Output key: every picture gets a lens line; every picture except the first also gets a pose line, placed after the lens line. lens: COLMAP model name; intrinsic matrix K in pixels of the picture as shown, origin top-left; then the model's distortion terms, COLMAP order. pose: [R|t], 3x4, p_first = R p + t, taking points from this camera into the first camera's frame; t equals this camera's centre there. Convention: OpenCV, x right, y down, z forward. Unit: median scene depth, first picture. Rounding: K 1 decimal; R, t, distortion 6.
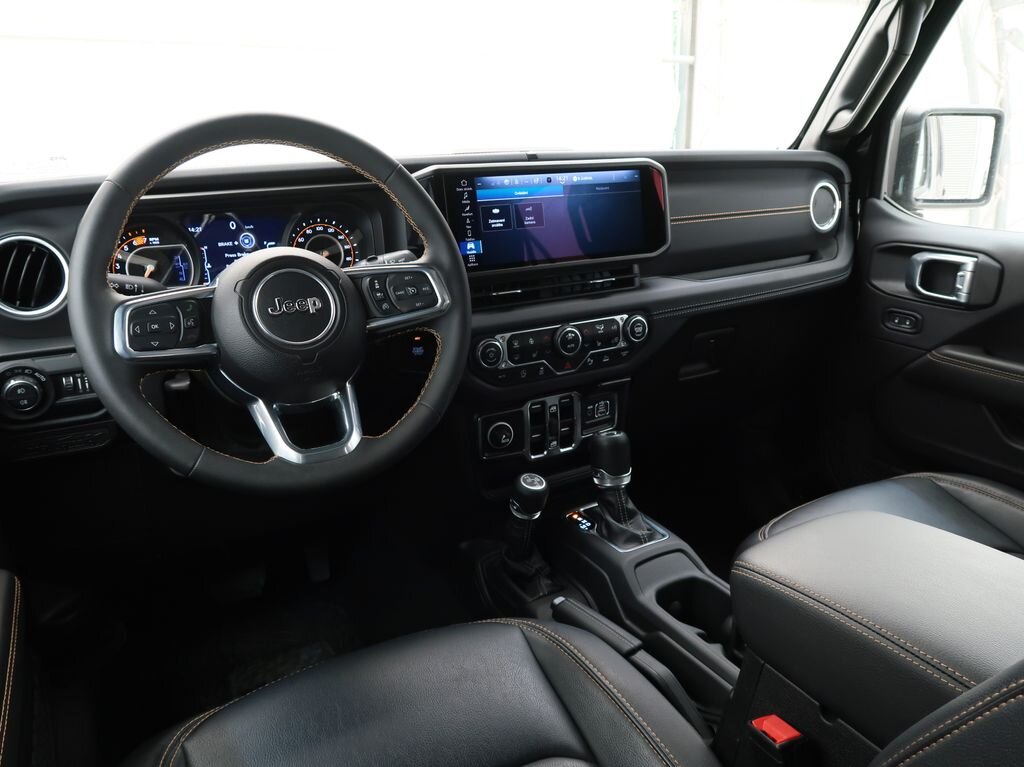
lens RADIAL K [[794.7, 0, 512.0], [0, 794.7, 383.5], [0, 0, 1]] dist [-0.025905, 0.016048]
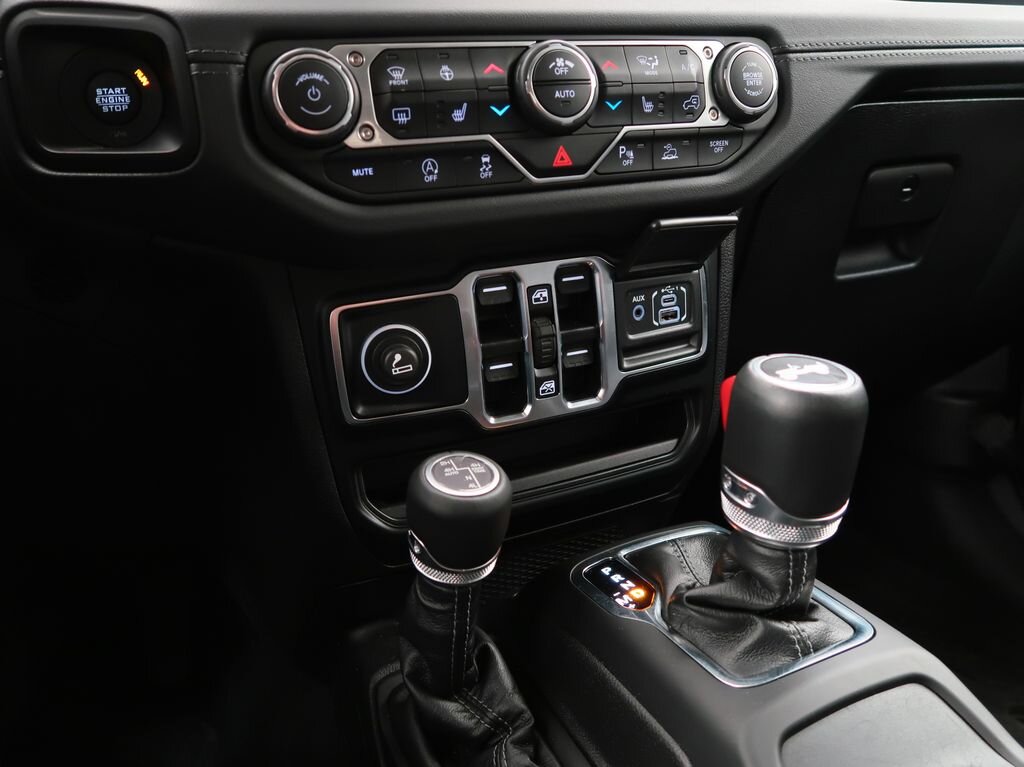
lens RADIAL K [[794.7, 0, 512.0], [0, 794.7, 383.5], [0, 0, 1]] dist [-0.025905, 0.016048]
pose [[0.992514, -0.032879, -0.117625, 0.085187], [0.027263, 0.998425, -0.049041, 0.096614], [0.119052, 0.045467, 0.991846, 0.625175]]
